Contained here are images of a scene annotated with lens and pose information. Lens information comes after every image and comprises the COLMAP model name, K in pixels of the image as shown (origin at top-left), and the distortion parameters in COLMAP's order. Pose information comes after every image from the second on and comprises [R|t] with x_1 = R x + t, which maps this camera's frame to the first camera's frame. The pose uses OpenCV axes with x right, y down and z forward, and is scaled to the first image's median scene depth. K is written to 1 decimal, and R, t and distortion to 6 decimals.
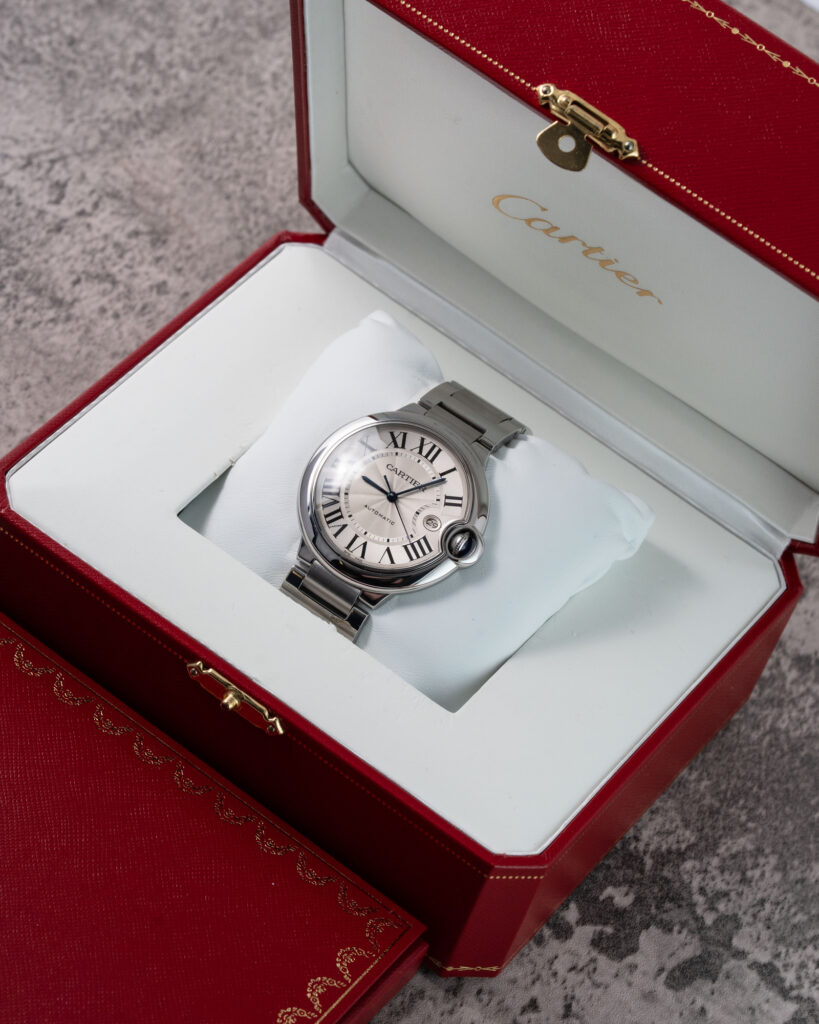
lens RADIAL K [[4470.7, 0, 409.5], [0, 4470.7, 512.0], [0, 0, 1]] dist [-0.066721, -0.145443]
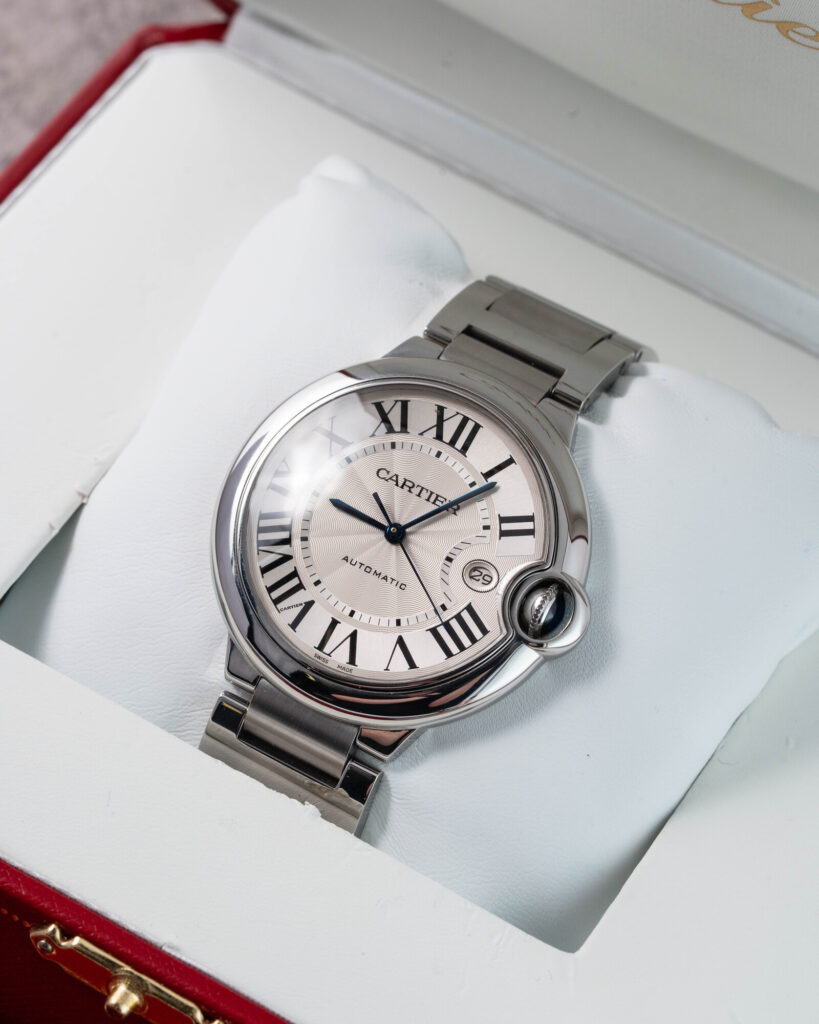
lens RADIAL K [[4470.7, 0, 409.5], [0, 4470.7, 512.0], [0, 0, 1]] dist [-0.066721, -0.145443]
pose [[0.989846, -0.135968, -0.041433, 0.018817], [0.138269, 0.988640, 0.058934, -0.035068], [0.032949, -0.064064, 0.997402, 0.499382]]
